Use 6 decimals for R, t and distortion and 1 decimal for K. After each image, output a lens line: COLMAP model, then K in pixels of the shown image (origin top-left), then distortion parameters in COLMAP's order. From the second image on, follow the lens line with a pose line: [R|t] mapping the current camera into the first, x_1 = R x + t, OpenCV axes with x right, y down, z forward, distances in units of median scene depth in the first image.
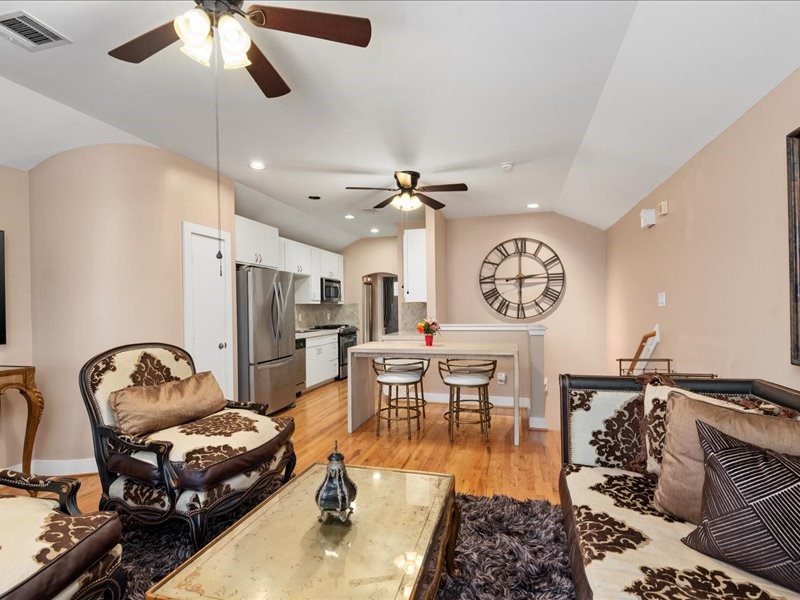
lens RADIAL K [[421.1, 0, 395.5], [0, 421.1, 305.2], [0, 0, 1]] dist [-0.004130, -0.005561]
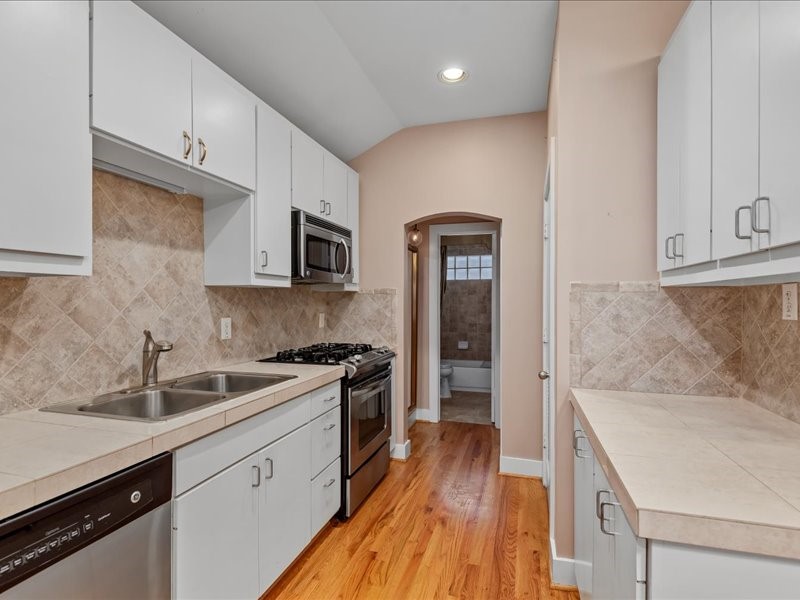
lens RADIAL K [[421.1, 0, 407.0], [0, 421.1, 299.5], [0, 0, 1]] dist [-0.004130, -0.005561]
pose [[0.999891, 0.014780, -0.000514, -0.099368], [-0.014777, 0.999876, 0.005497, 0.003353], [0.000595, -0.005489, 0.999985, 0.772789]]
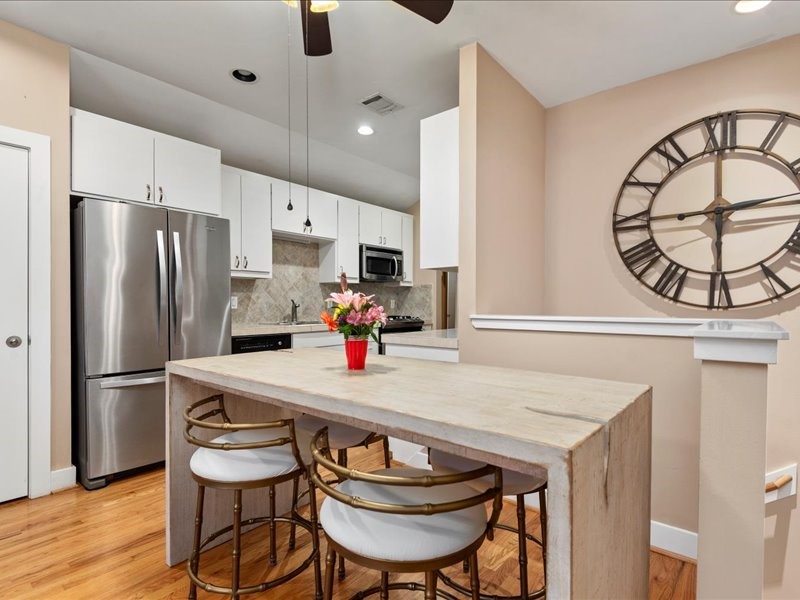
lens RADIAL K [[421.1, 0, 395.2], [0, 421.1, 307.7], [0, 0, 1]] dist [-0.004130, -0.005561]
pose [[0.909281, 0.015991, -0.415875, 0.176413], [-0.009444, 0.999797, 0.017794, 0.026468], [0.416075, -0.012252, 0.909248, 0.481799]]
